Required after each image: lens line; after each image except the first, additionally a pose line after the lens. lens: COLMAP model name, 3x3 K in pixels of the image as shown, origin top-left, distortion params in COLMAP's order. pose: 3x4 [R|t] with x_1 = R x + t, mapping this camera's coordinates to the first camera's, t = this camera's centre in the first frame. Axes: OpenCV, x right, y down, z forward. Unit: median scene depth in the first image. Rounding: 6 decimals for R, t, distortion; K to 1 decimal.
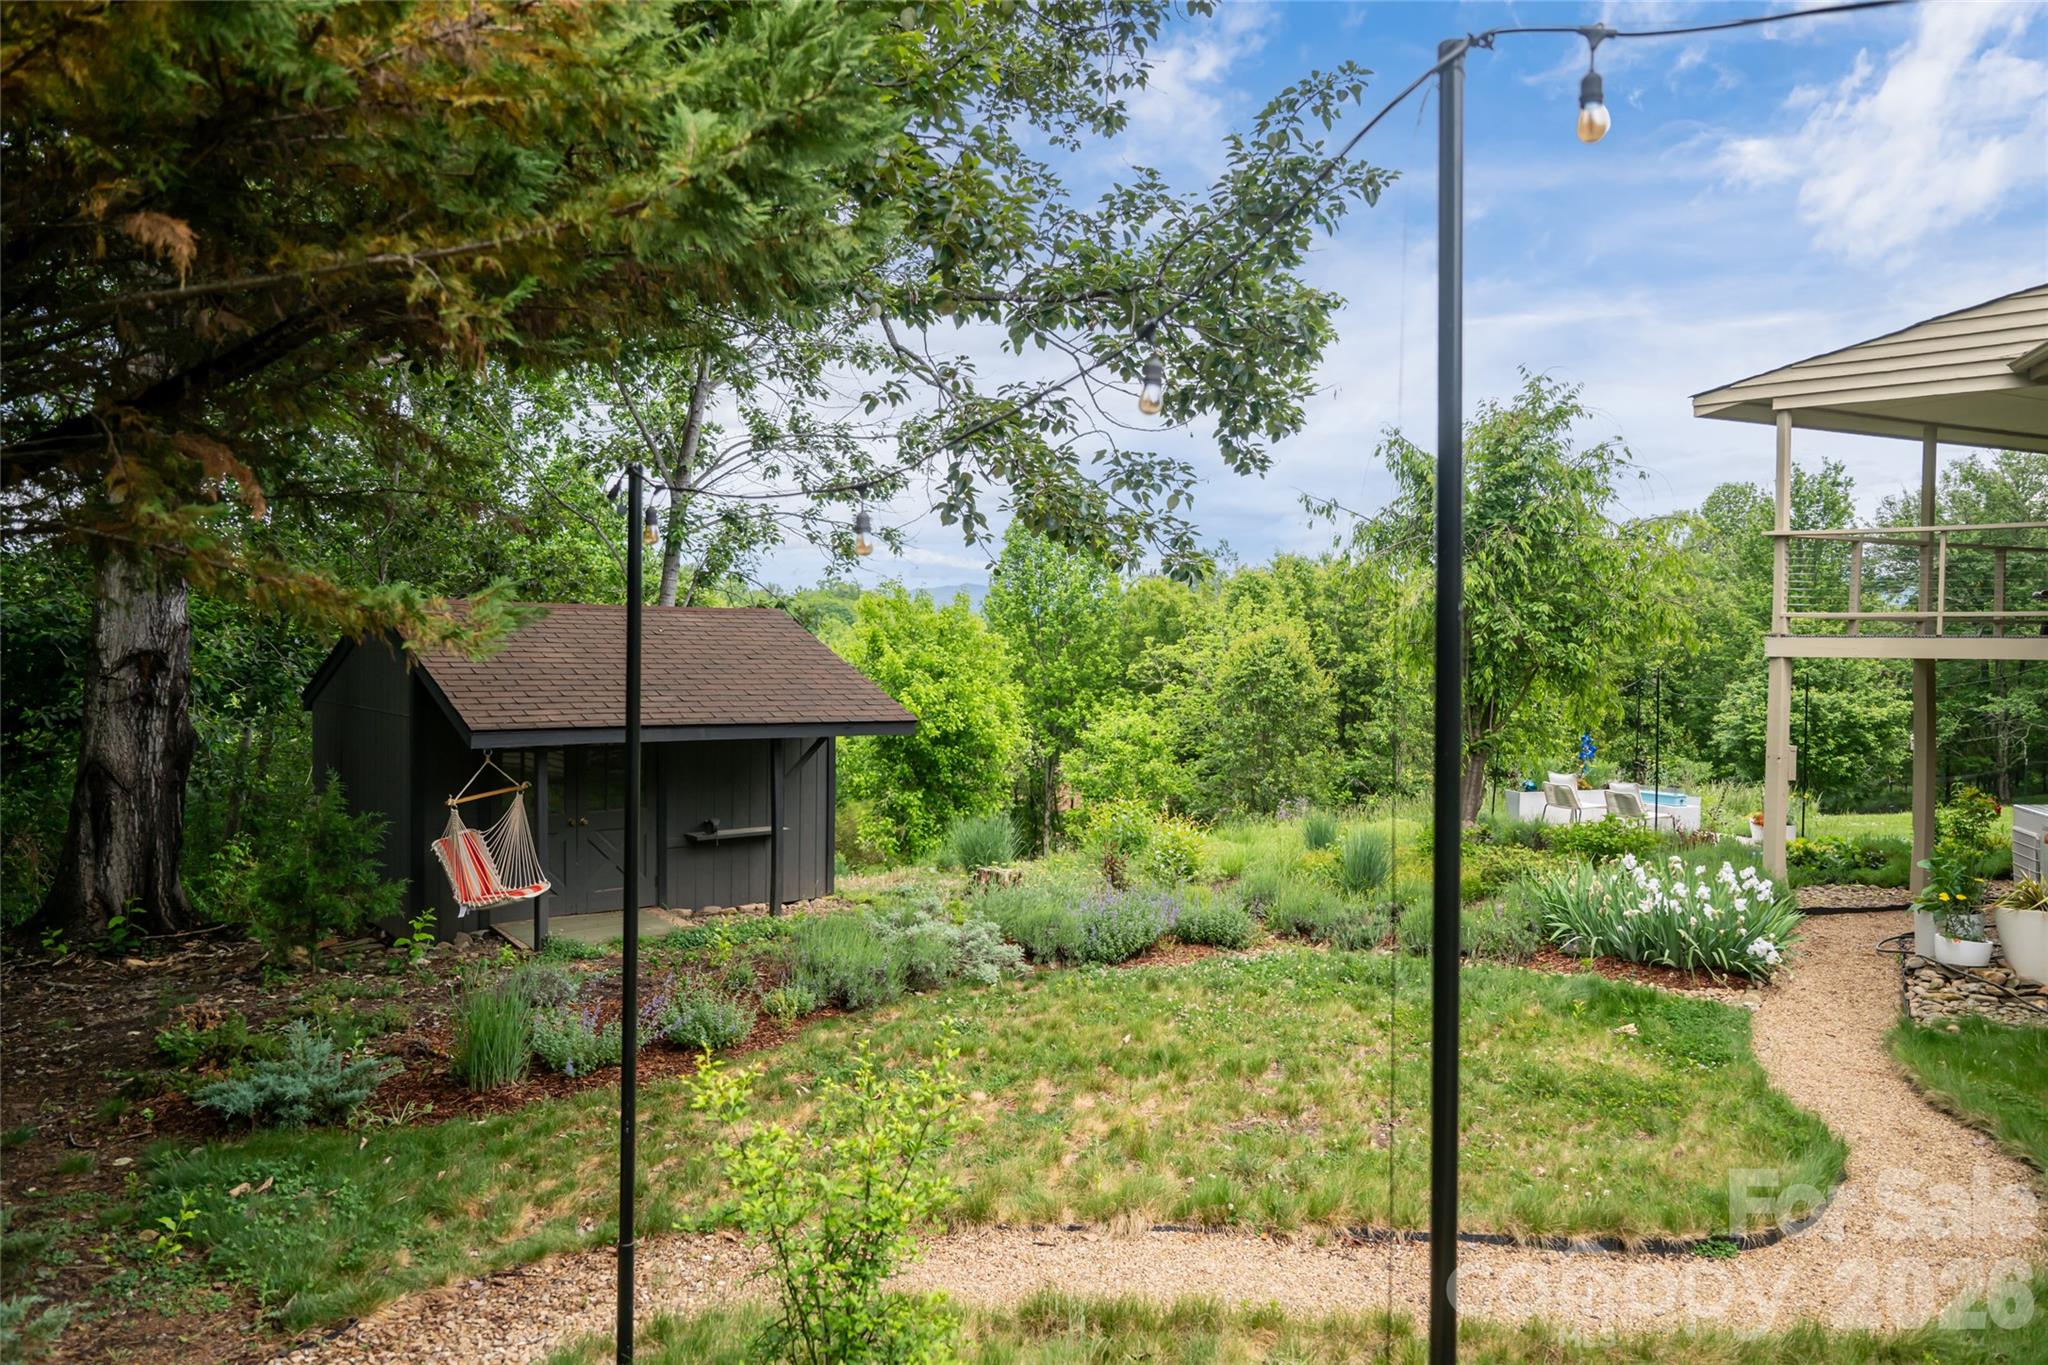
lens RADIAL K [[1389.9, 0, 1024.0], [0, 1389.9, 682.5], [0, 0, 1]] dist [0.004022, 0.001867]
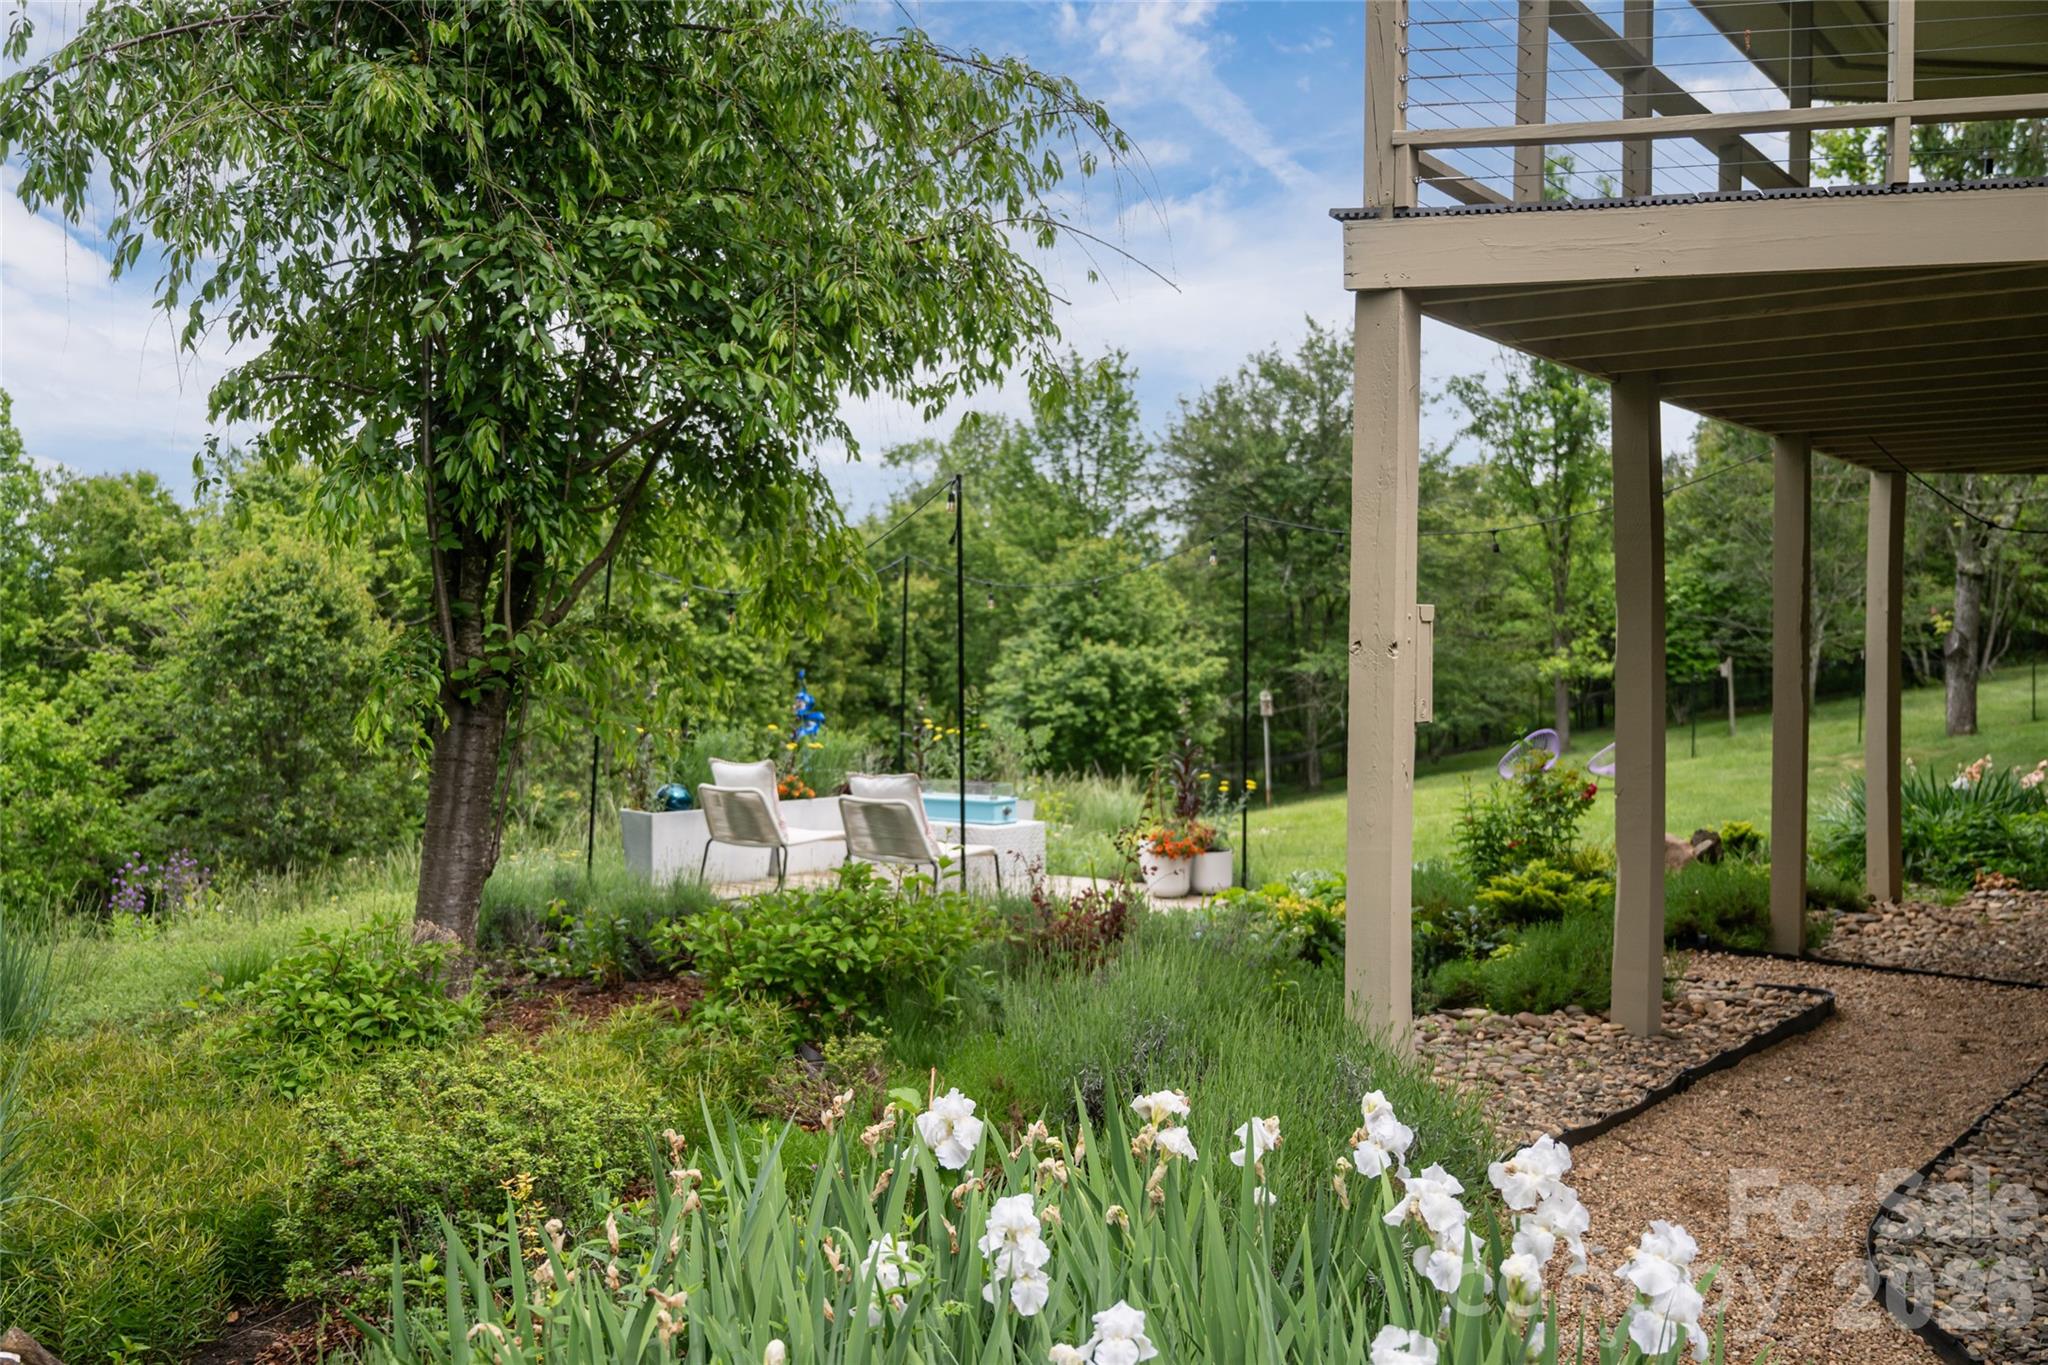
lens RADIAL K [[1827.2, 0, 1024.0], [0, 1827.2, 682.5], [0, 0, 1]] dist [0.003075, 0.004934]
pose [[0.879714, -0.024051, 0.474894, 0.089786], [0.022909, 0.999704, 0.008194, 0.017320], [-0.474951, 0.003671, 0.880005, 0.213468]]
